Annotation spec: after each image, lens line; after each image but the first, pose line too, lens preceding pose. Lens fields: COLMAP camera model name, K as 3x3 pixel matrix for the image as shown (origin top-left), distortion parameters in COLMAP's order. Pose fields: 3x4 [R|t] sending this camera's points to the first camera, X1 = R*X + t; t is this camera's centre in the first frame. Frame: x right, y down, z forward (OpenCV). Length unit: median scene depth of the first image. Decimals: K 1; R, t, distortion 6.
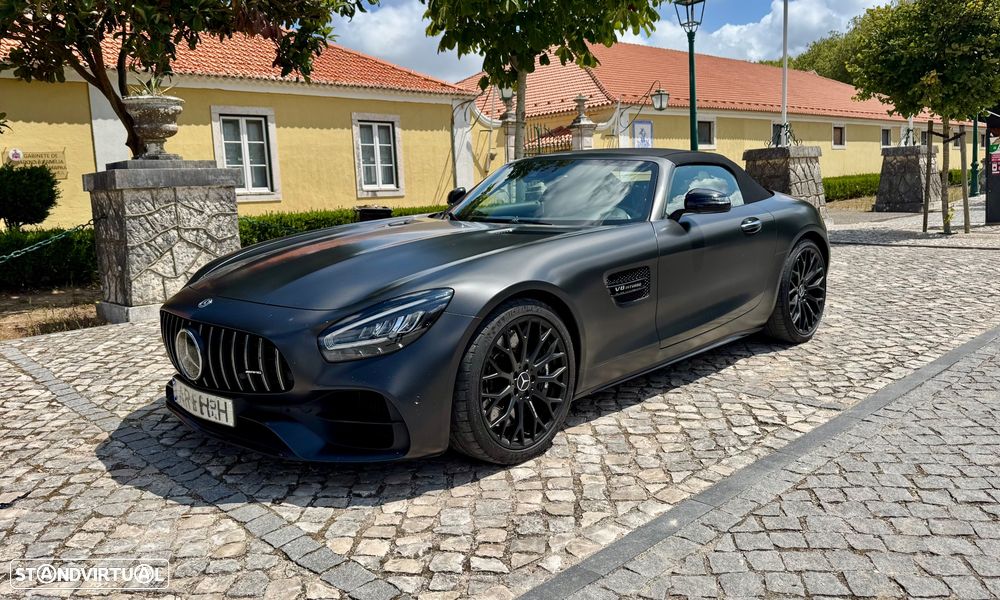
lens RADIAL K [[762.1, 0, 490.1], [0, 762.1, 290.8], [0, 0, 1]] dist [0.023502, -0.035668]
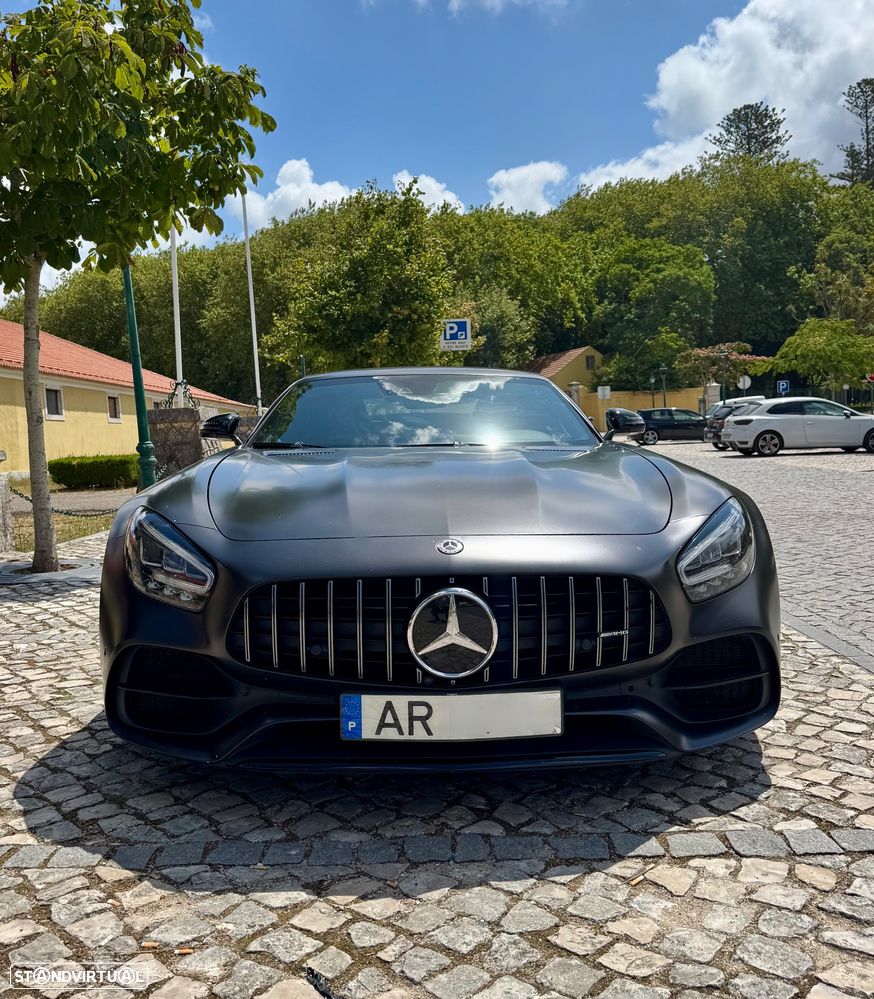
lens RADIAL K [[973.9, 0, 425.6], [0, 973.9, 476.9], [0, 0, 1]] dist [0.023770, 0.000000]
pose [[0.694482, -0.014736, 0.719359, -0.822765], [0.110917, 0.990032, -0.086800, 0.023806], [-0.710910, 0.140070, 0.689194, 0.426092]]
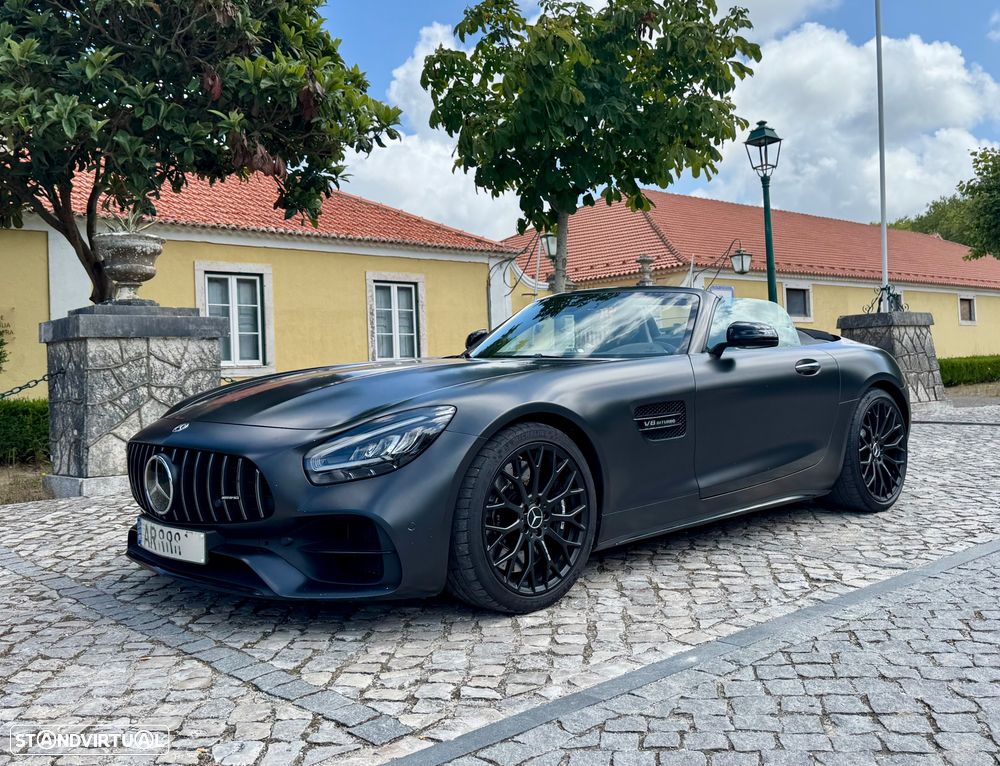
lens RADIAL K [[971.7, 0, 543.0], [0, 971.7, 364.4], [0, 0, 1]] dist [0.011327, 0.000000]
pose [[0.999967, 0.007585, 0.002745, 0.043127], [-0.007105, 0.989331, -0.145511, 0.093312], [-0.003819, 0.145487, 0.989353, -0.125968]]
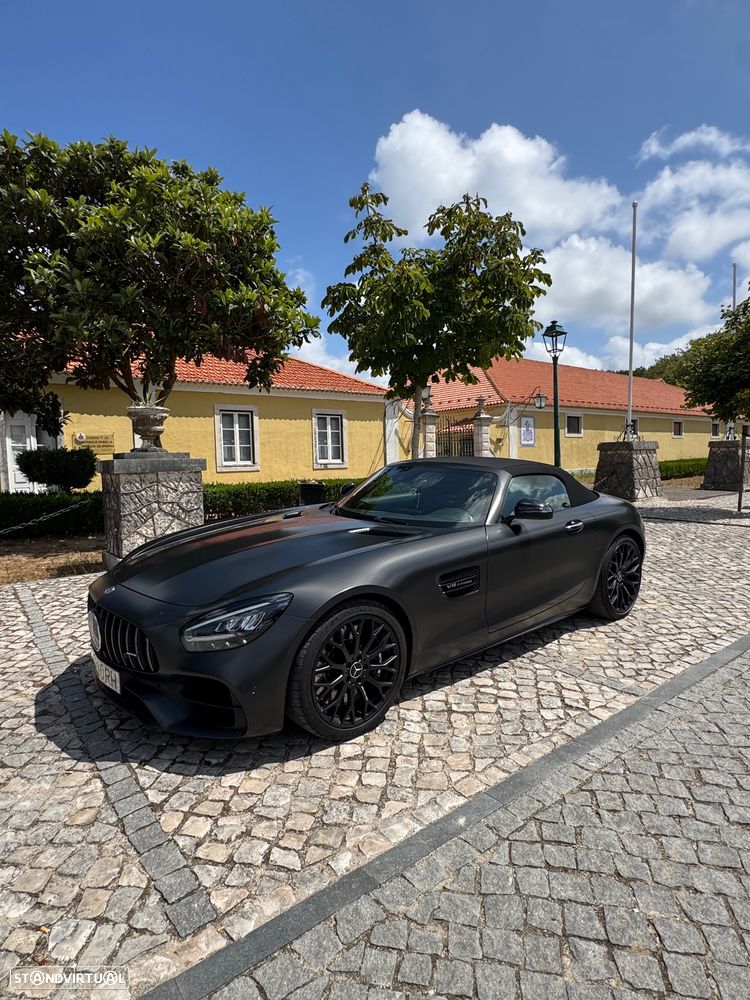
lens RADIAL K [[543.3, 0, 365.4], [0, 543.3, 511.0], [0, 0, 1]] dist [-0.017169, 0.007944]
pose [[0.994582, 0.030647, -0.099331, 0.118538], [-0.034093, 0.998868, -0.033182, -0.088703], [0.098201, 0.036389, 0.994501, 0.128771]]
